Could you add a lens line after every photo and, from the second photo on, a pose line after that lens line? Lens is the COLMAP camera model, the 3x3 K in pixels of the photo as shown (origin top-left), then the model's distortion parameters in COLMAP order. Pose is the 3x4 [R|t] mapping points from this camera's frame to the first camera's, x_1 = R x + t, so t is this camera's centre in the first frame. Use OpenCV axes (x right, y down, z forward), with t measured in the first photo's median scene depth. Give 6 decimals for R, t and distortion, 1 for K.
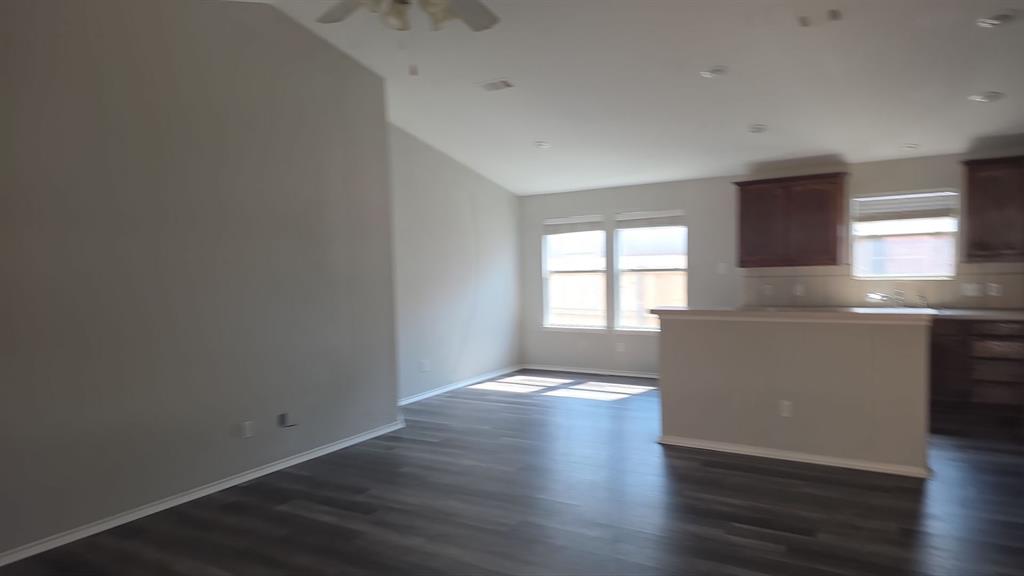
lens RADIAL K [[670.9, 0, 512.0], [0, 670.9, 288.0], [0, 0, 1]] dist [0.018206, -0.001382]
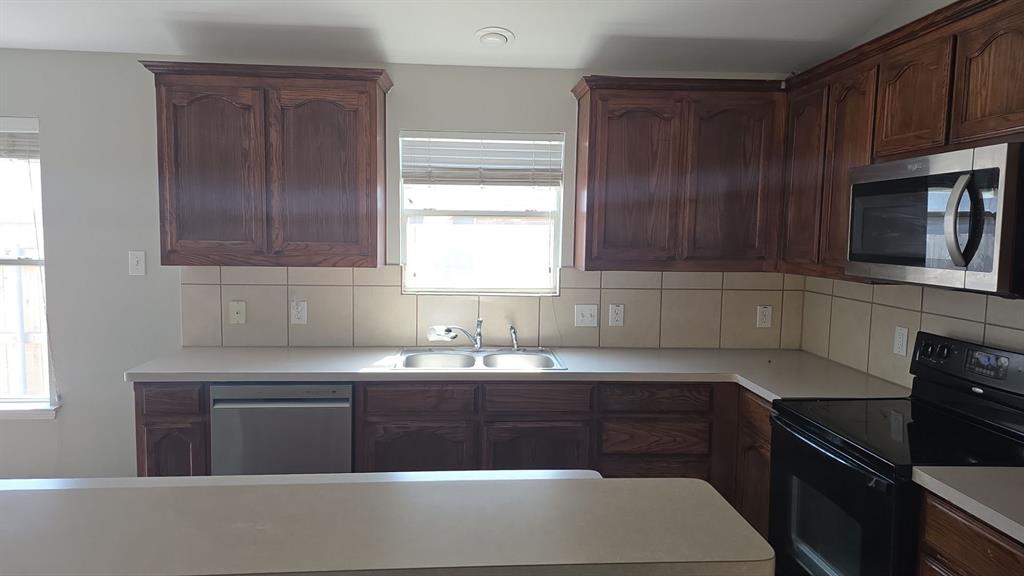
lens RADIAL K [[677.6, 0, 513.7], [0, 677.6, 287.5], [0, 0, 1]] dist [0.073006, 0.000190]
pose [[0.809135, -0.002006, 0.587620, 0.276694], [-0.017917, 0.999445, 0.028082, -0.034518], [-0.587350, -0.033251, 0.808650, 0.539671]]
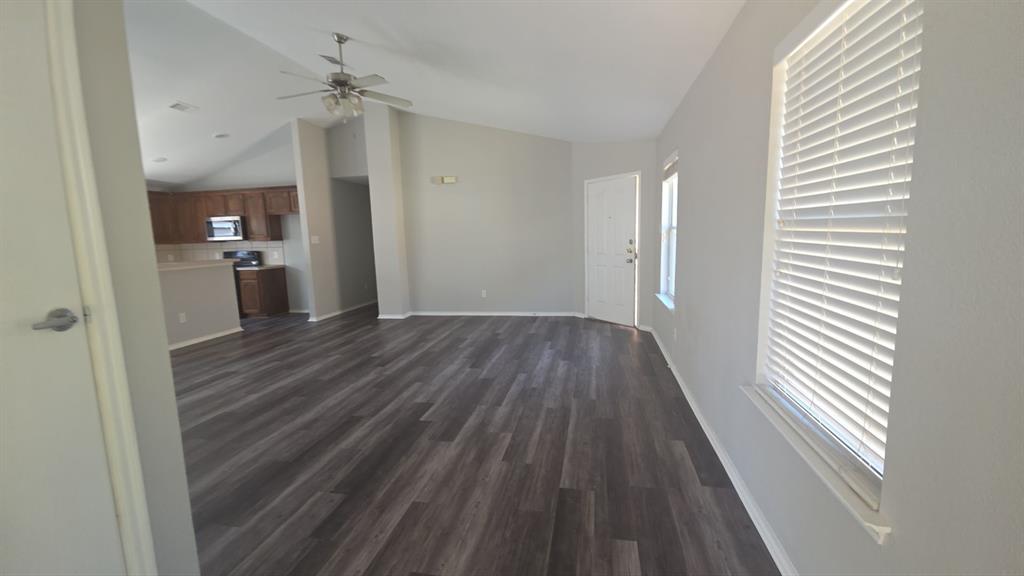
lens RADIAL K [[418.8, 0, 529.4], [0, 418.8, 288.6], [0, 0, 1]] dist [0.000007, -0.000042]
pose [[-0.398430, -0.080167, 0.913689, -0.708169], [0.087915, 0.988248, 0.125046, 0.027732], [-0.912976, 0.130149, -0.386700, 0.409198]]
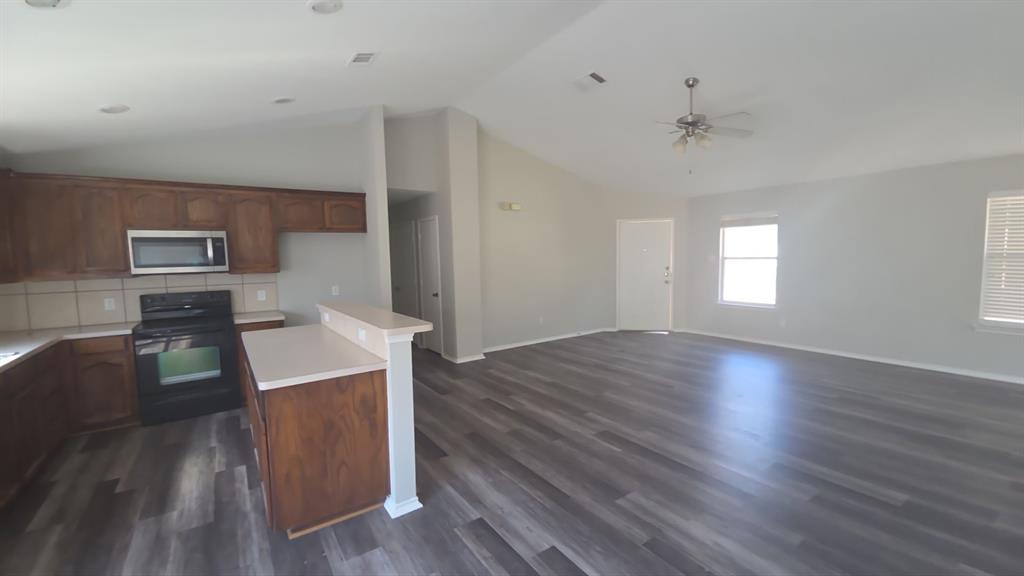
lens RADIAL K [[410.0, 0, 516.1], [0, 410.0, 279.5], [0, 0, 1]] dist [0.002305, 0.000110]
pose [[-0.929168, 0.030966, 0.368358, -0.037487], [0.069200, 0.993440, 0.091040, -0.040930], [-0.363122, 0.110082, -0.925216, 1.074034]]
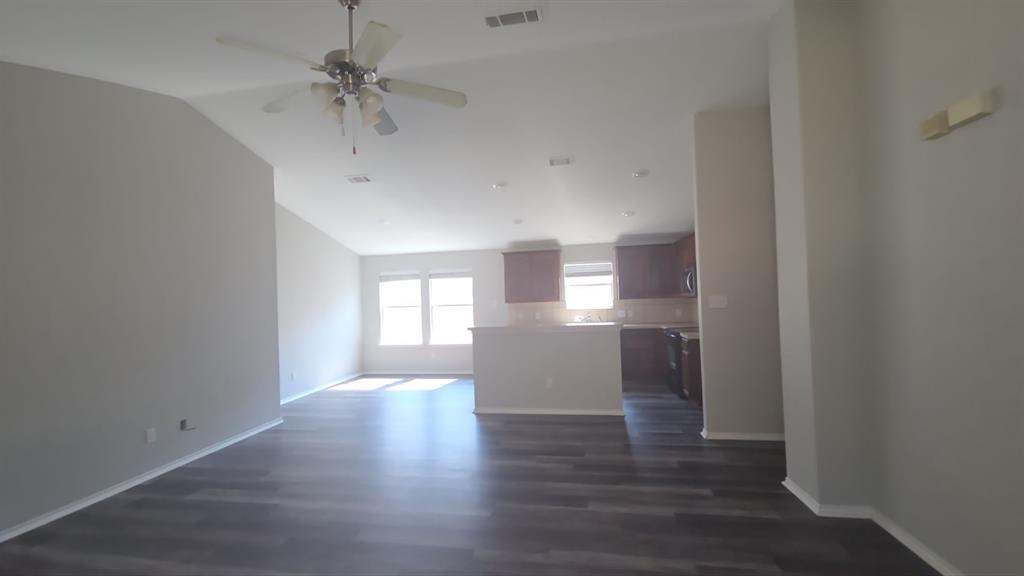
lens RADIAL K [[418.4, 0, 507.7], [0, 418.4, 288.9], [0, 0, 1]] dist [-0.001760, -0.008585]
pose [[0.920178, 0.010666, 0.391355, -0.070739], [0.018877, 0.997257, -0.071564, 0.009989], [-0.391045, 0.073239, 0.917453, 0.039207]]
